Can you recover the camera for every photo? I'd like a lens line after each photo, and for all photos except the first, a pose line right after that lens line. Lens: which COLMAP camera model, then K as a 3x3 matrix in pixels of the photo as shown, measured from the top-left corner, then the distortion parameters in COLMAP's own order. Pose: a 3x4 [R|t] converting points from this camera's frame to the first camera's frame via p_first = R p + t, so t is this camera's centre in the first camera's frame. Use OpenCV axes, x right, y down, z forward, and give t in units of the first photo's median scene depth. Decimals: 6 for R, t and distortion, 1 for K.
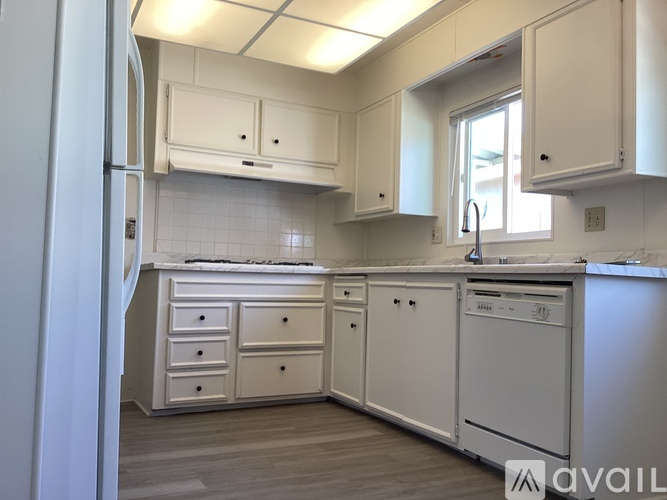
lens RADIAL K [[596.4, 0, 333.5], [0, 596.4, 250.0], [0, 0, 1]] dist [0.118345, -0.204895]
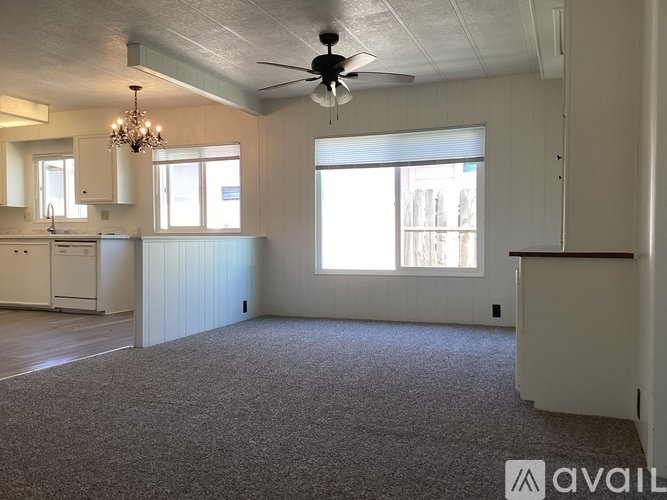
lens RADIAL K [[596.4, 0, 333.5], [0, 596.4, 250.0], [0, 0, 1]] dist [0.118345, -0.204895]
pose [[0.733512, -0.047408, 0.678021, -0.523290], [-0.012587, 0.996446, 0.083290, -0.112368], [-0.679560, -0.069629, 0.730308, -1.339953]]
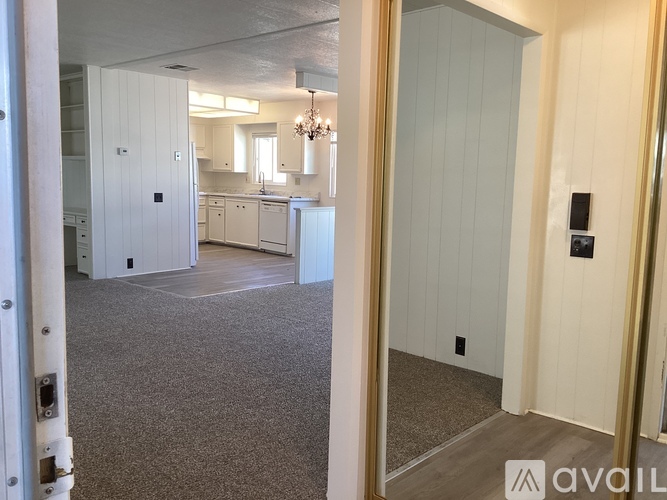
lens RADIAL K [[596.4, 0, 333.5], [0, 596.4, 250.0], [0, 0, 1]] dist [0.118345, -0.204895]
pose [[0.931398, -0.047717, 0.360861, -0.528522], [-0.021271, 0.982542, 0.184822, -0.257807], [-0.363380, -0.179818, 0.914123, -1.916393]]
